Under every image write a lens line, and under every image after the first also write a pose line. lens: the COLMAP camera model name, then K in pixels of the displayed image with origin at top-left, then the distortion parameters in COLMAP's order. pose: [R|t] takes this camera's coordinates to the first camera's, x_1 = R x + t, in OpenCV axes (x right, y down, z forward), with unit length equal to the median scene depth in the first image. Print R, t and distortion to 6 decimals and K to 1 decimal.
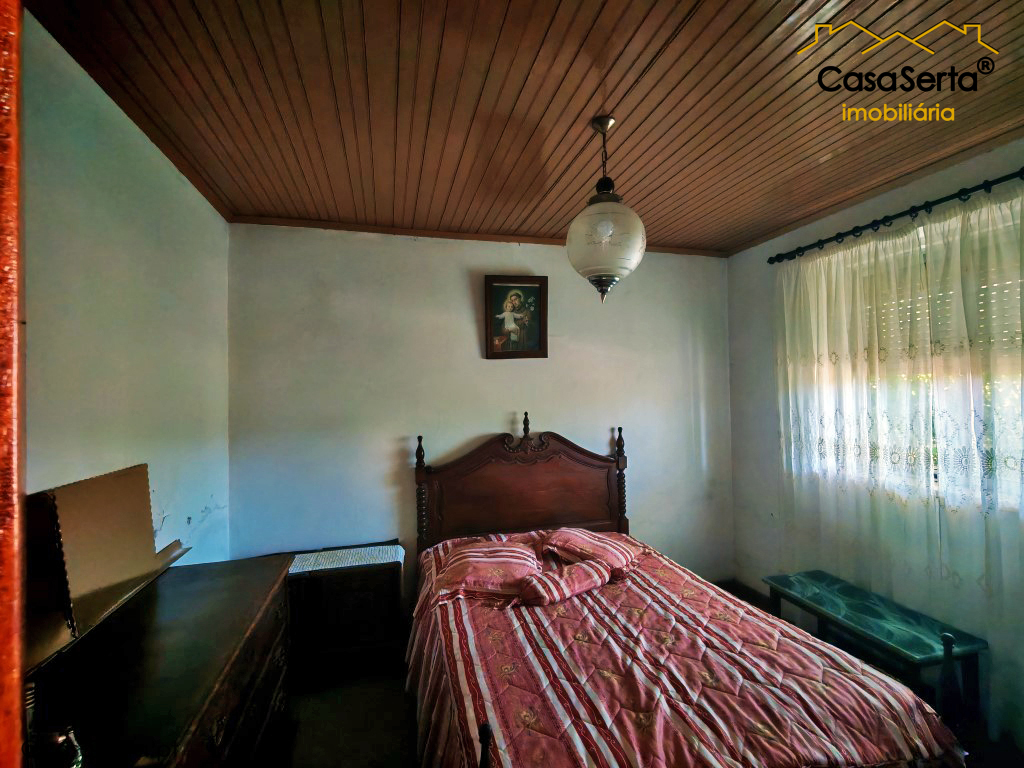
lens RADIAL K [[472.9, 0, 512.2], [0, 472.9, 383.2], [0, 0, 1]] dist [0.003280, 0.000215]
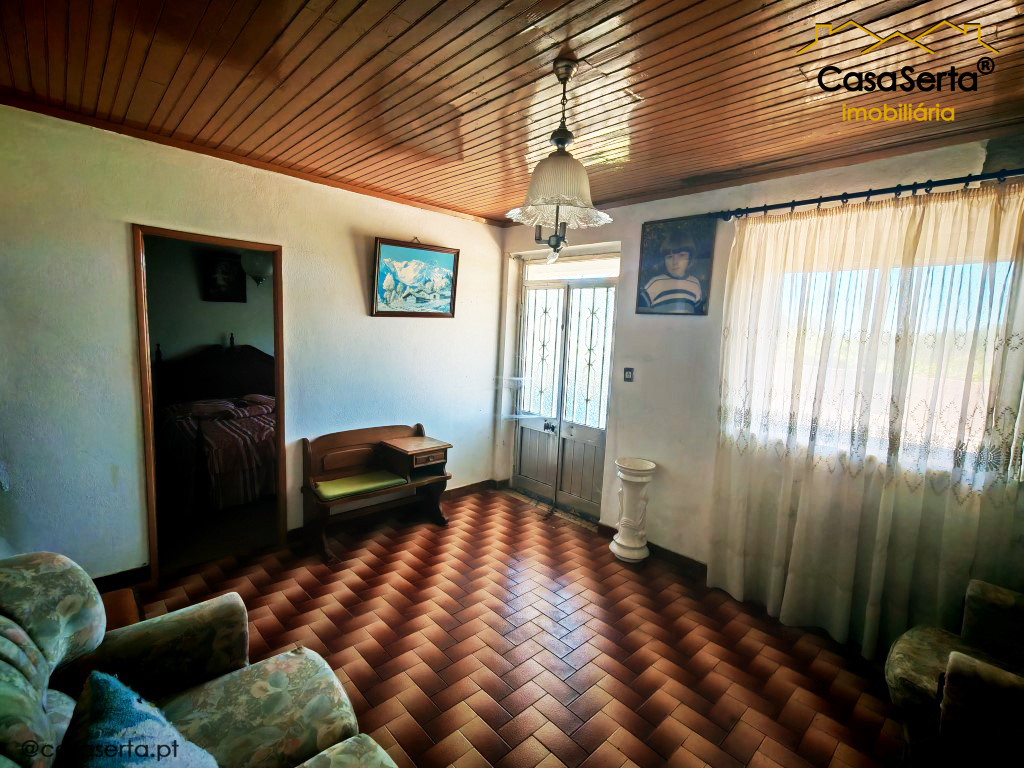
lens RADIAL K [[472.9, 0, 510.2], [0, 472.9, 378.4], [0, 0, 1]] dist [0.003280, 0.000215]
pose [[0.875318, 0.002034, 0.483544, 0.097681], [-0.064667, 0.991501, 0.112890, -0.042354], [-0.479205, -0.130084, 0.868010, -1.203659]]
